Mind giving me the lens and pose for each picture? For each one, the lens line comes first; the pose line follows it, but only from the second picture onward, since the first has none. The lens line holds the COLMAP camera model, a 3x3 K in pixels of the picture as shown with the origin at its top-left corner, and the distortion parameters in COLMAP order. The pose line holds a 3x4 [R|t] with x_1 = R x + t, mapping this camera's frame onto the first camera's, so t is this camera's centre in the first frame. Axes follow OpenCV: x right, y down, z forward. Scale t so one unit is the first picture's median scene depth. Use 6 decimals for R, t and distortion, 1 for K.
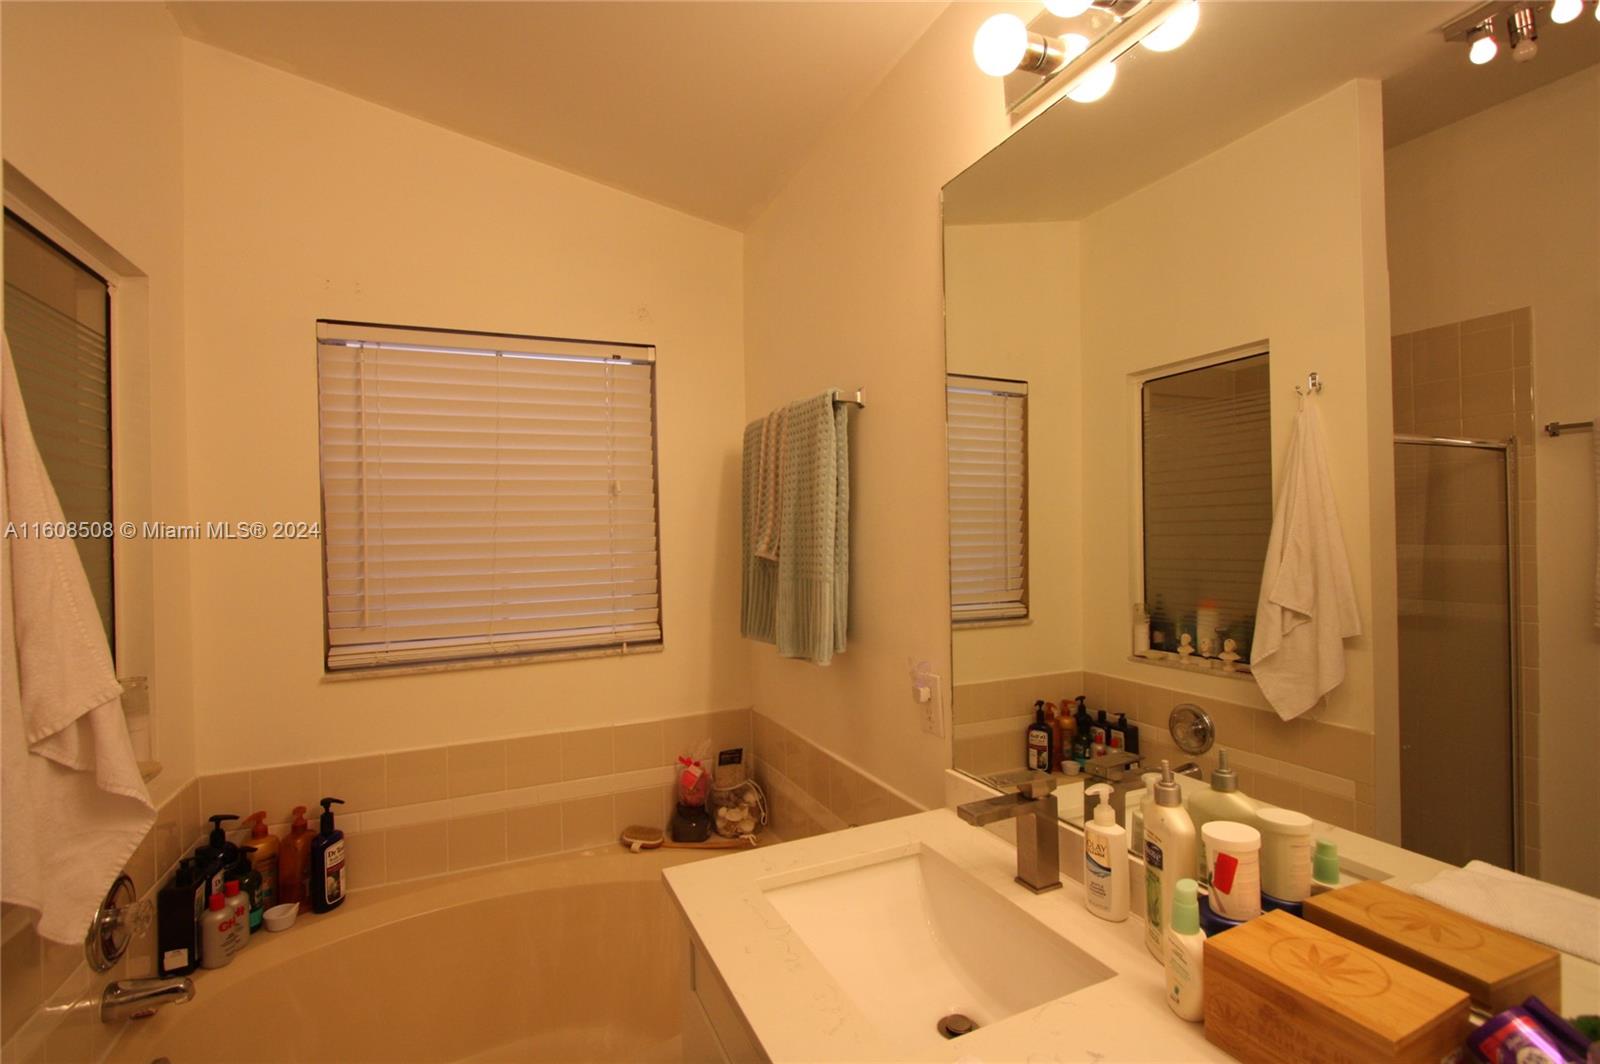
lens RADIAL K [[747.6, 0, 808.3], [0, 747.6, 527.2], [0, 0, 1]] dist [-0.018316, 0.004614]
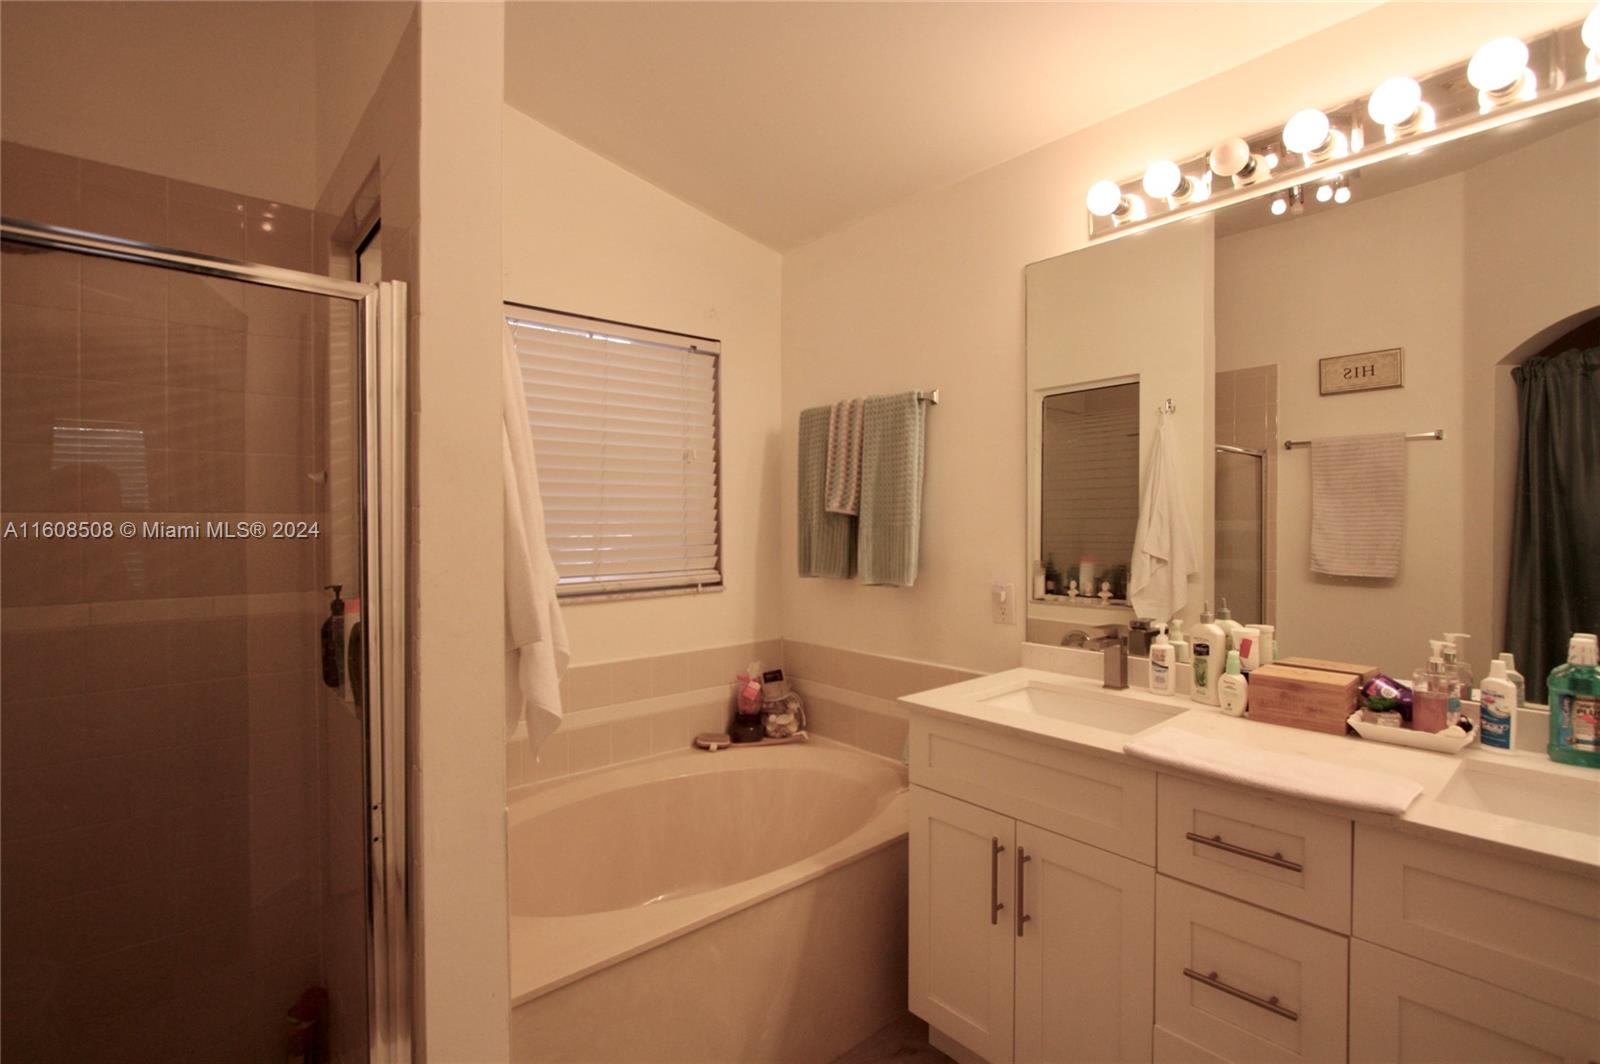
lens RADIAL K [[747.6, 0, 808.3], [0, 747.6, 527.2], [0, 0, 1]] dist [-0.018316, 0.004614]
pose [[0.957733, 0.016014, 0.287212, -0.423241], [-0.018283, 0.999819, 0.005218, 0.053108], [-0.287077, -0.010248, 0.957853, -0.216206]]
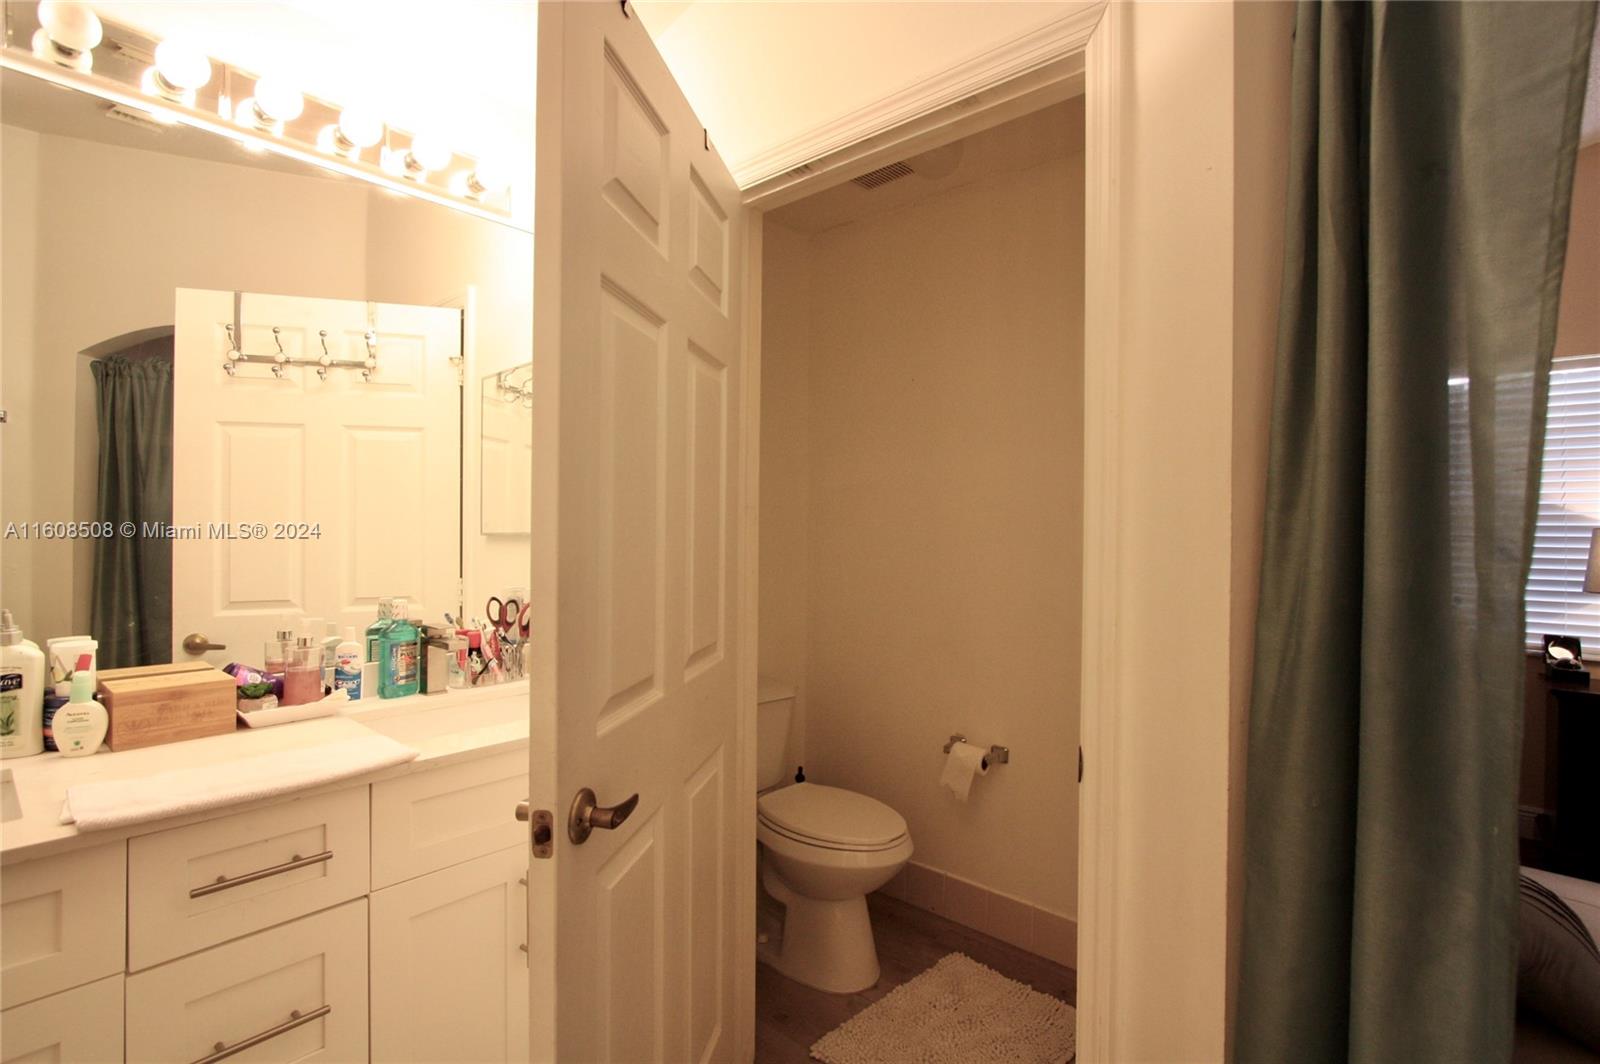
lens RADIAL K [[747.6, 0, 808.3], [0, 747.6, 527.2], [0, 0, 1]] dist [-0.018316, 0.004614]
pose [[-0.406948, 0.017967, 0.913275, -0.543562], [-0.000300, 0.999804, -0.019804, 0.072483], [-0.913451, -0.008333, -0.406863, 0.083874]]
